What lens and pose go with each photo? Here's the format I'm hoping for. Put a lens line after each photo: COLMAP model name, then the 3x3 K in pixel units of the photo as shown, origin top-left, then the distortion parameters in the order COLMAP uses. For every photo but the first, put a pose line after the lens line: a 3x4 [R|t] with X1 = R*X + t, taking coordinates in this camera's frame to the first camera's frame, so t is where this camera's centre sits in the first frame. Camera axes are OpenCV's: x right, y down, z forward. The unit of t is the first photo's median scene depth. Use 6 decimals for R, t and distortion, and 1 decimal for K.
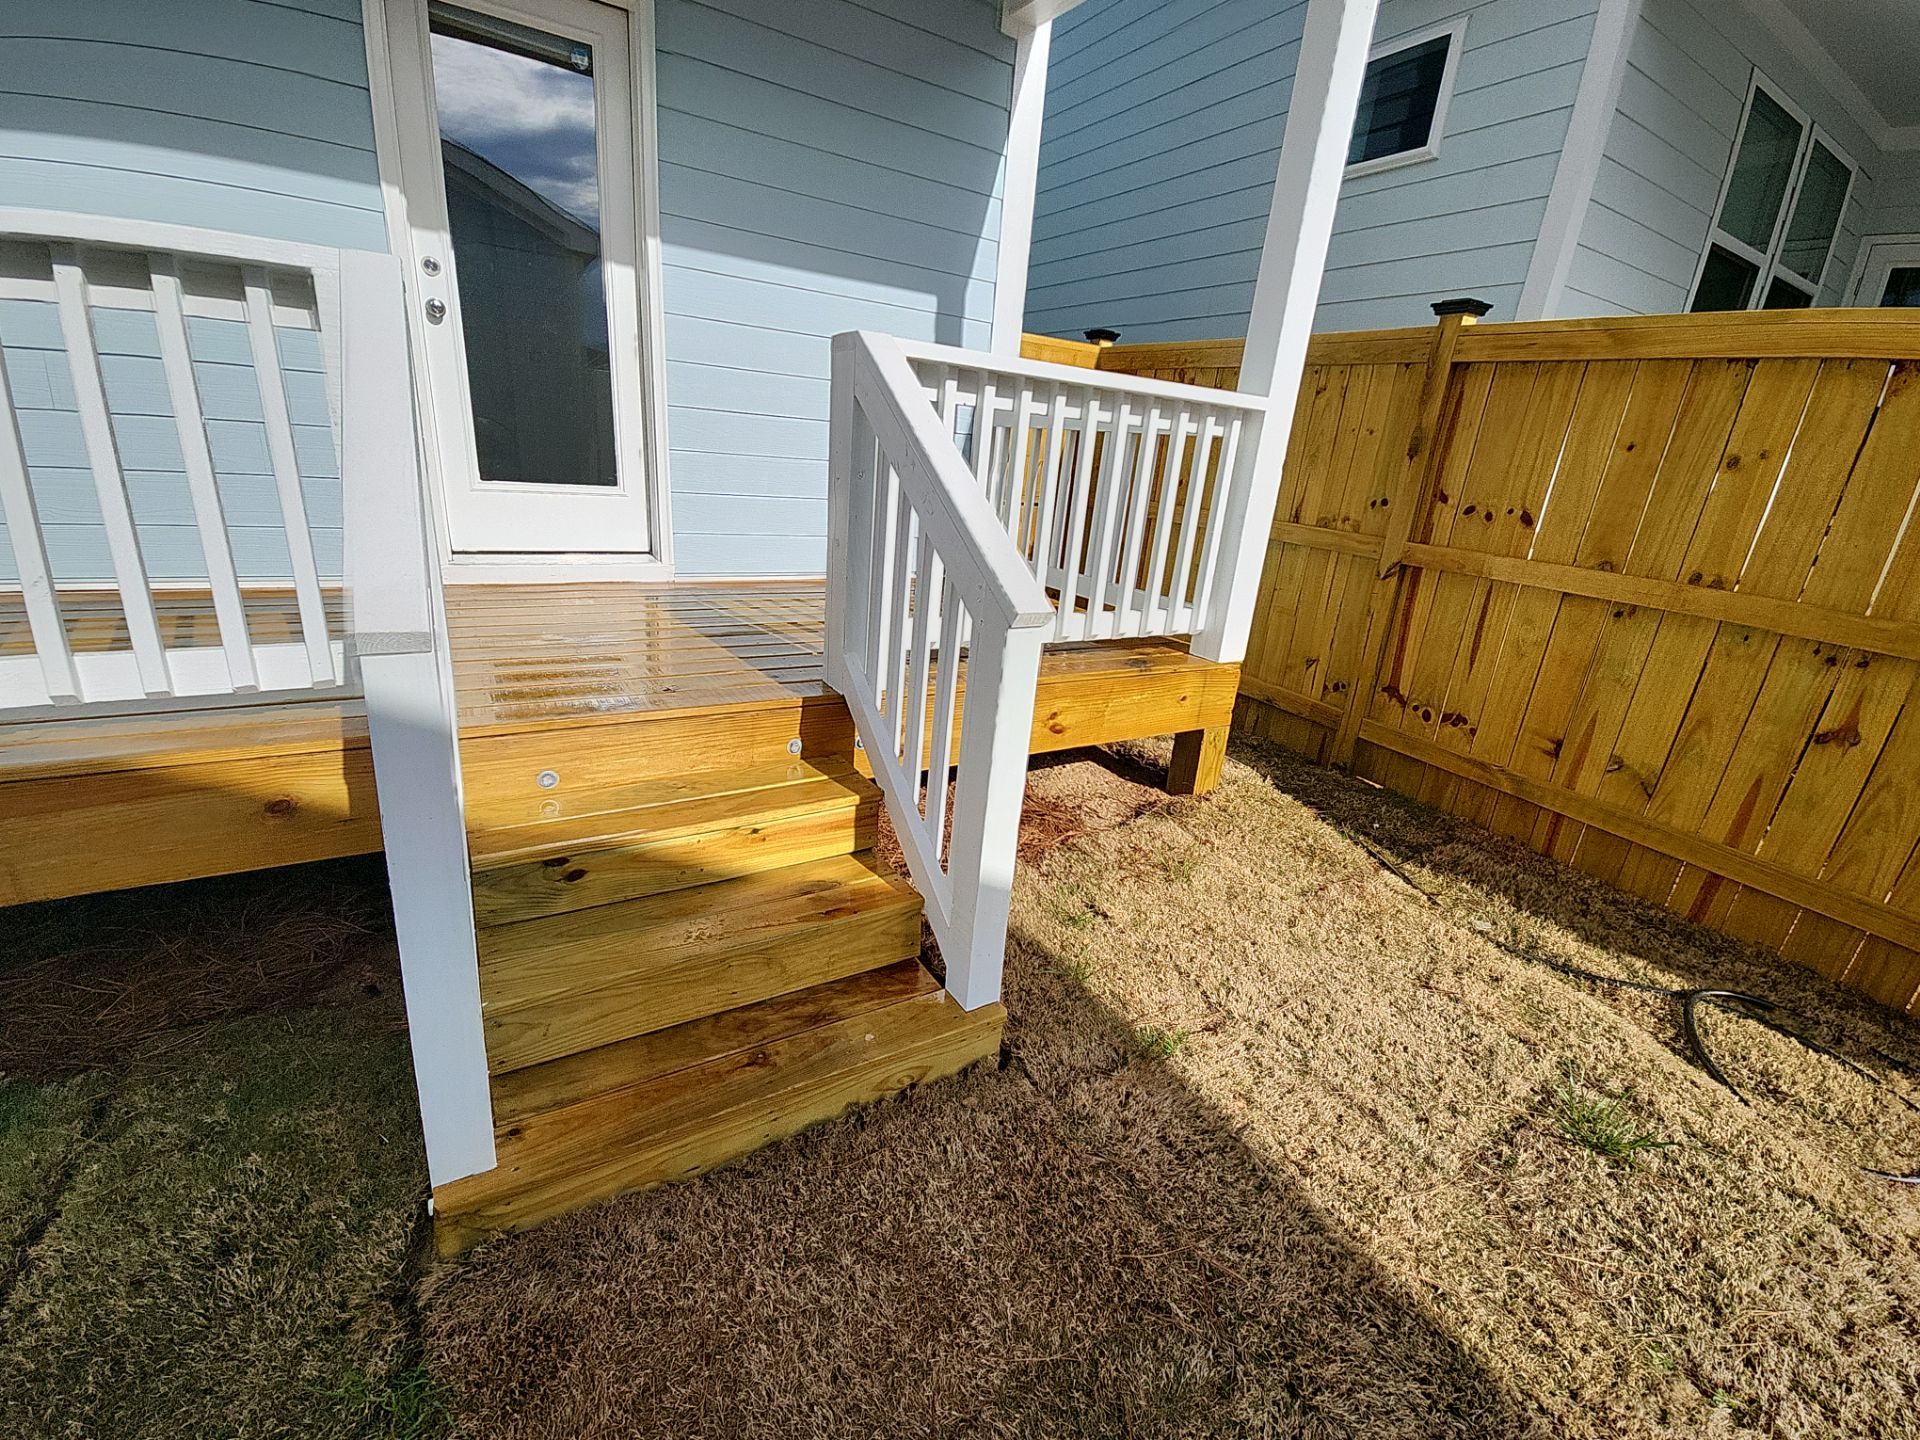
lens RADIAL K [[784.1, 0, 960.0], [0, 784.1, 720.0], [0, 0, 1]] dist [0.019889, -0.006826]
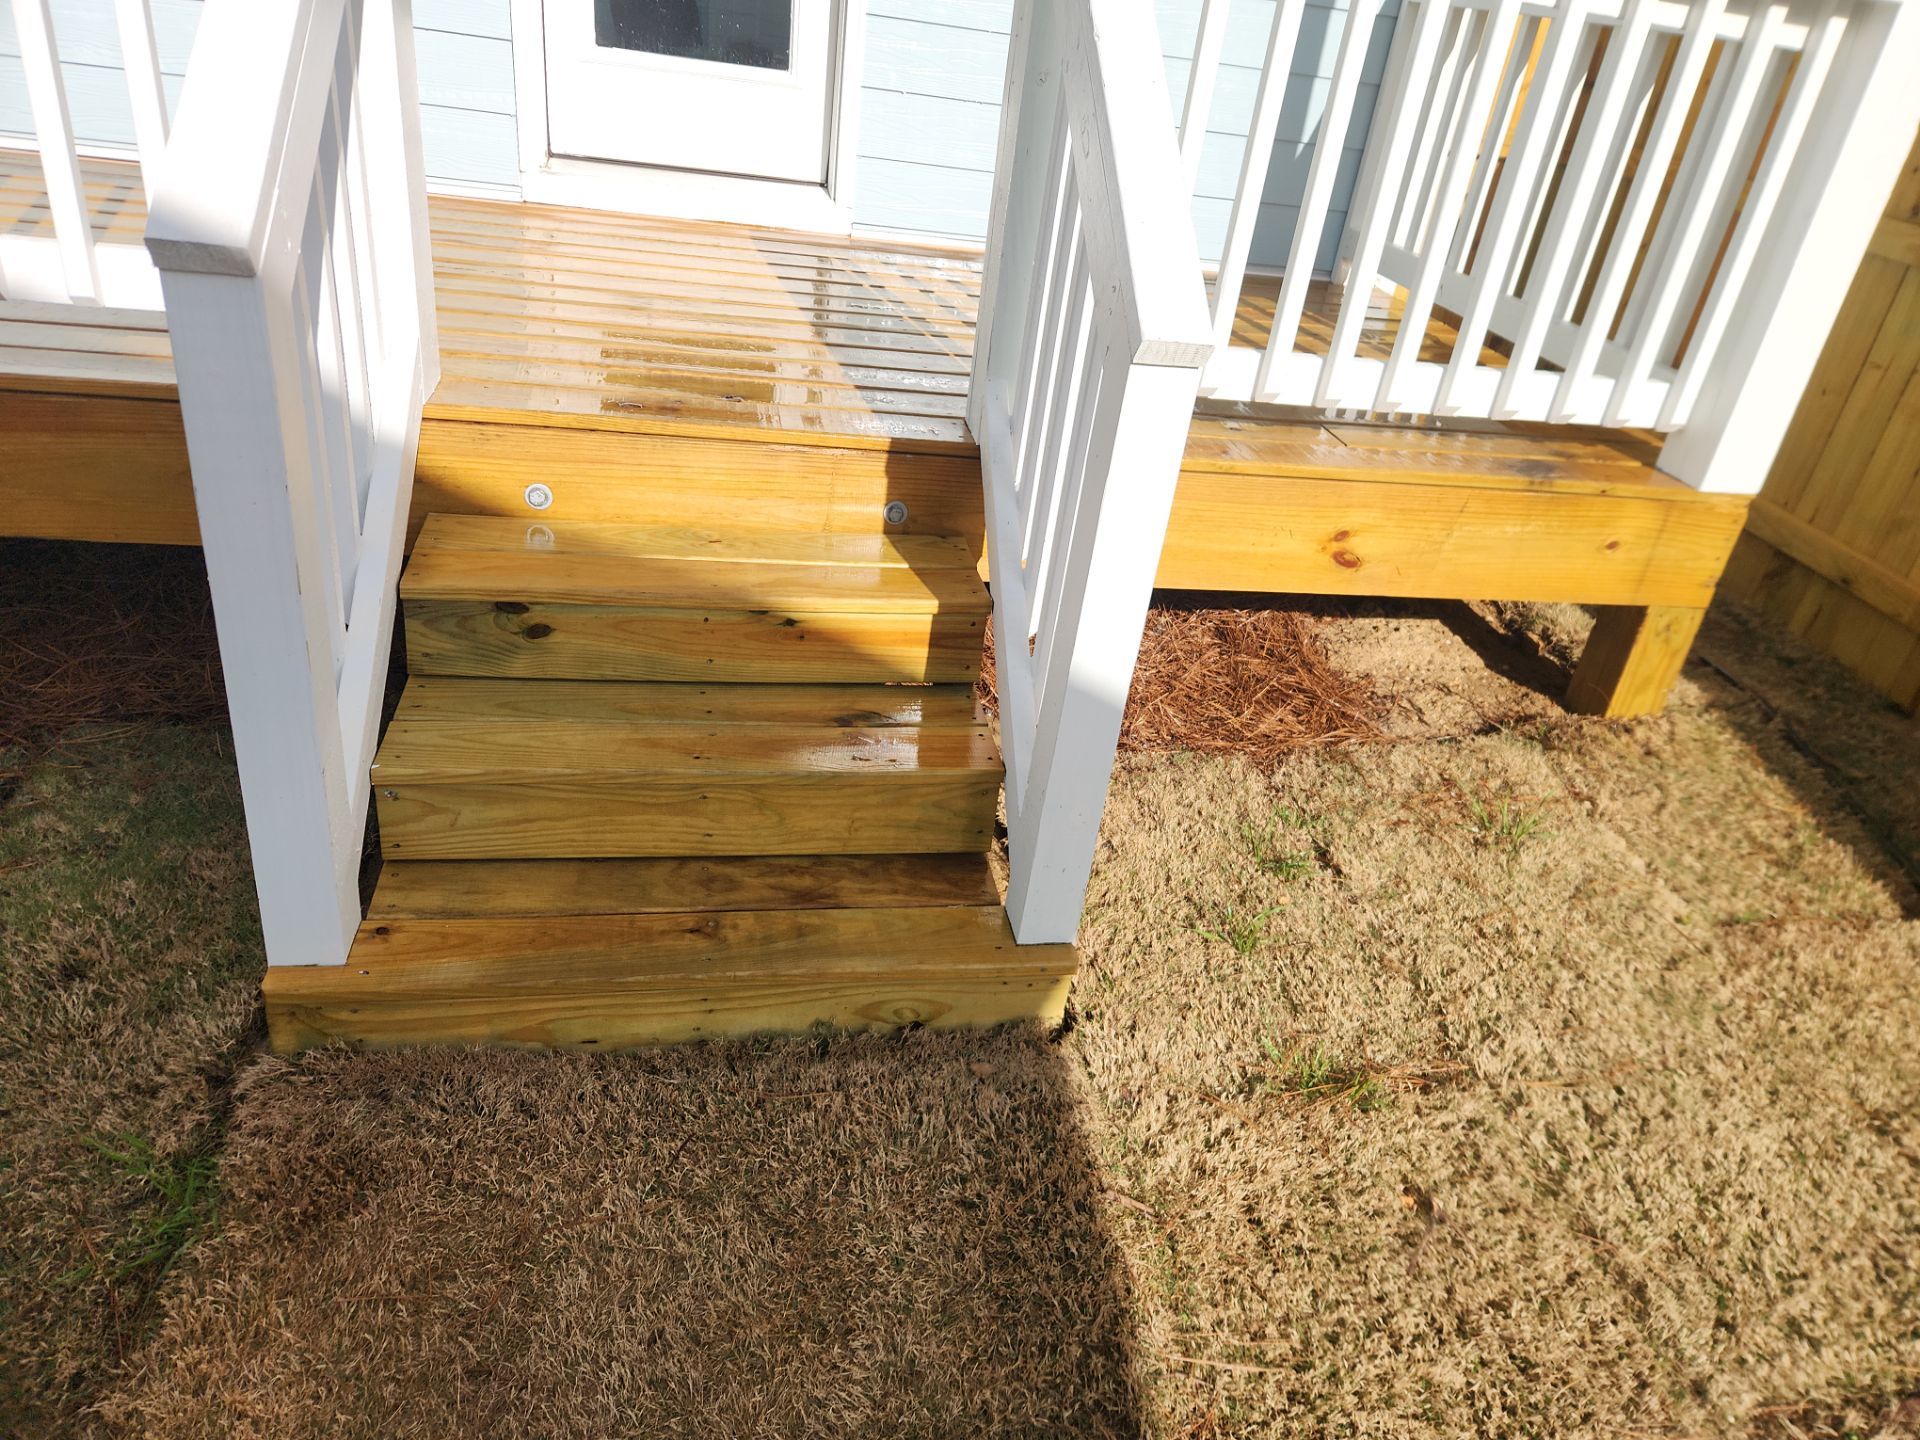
lens RADIAL K [[1221.1, 0, 956.2], [0, 1221.1, 689.1], [0, 0, 1]] dist [0.071047, -0.049022]
pose [[0.943035, 0.203627, -0.263098, 0.143191], [-0.161016, 0.971373, 0.174666, -0.010295], [0.291133, -0.122354, 0.948826, 0.019470]]
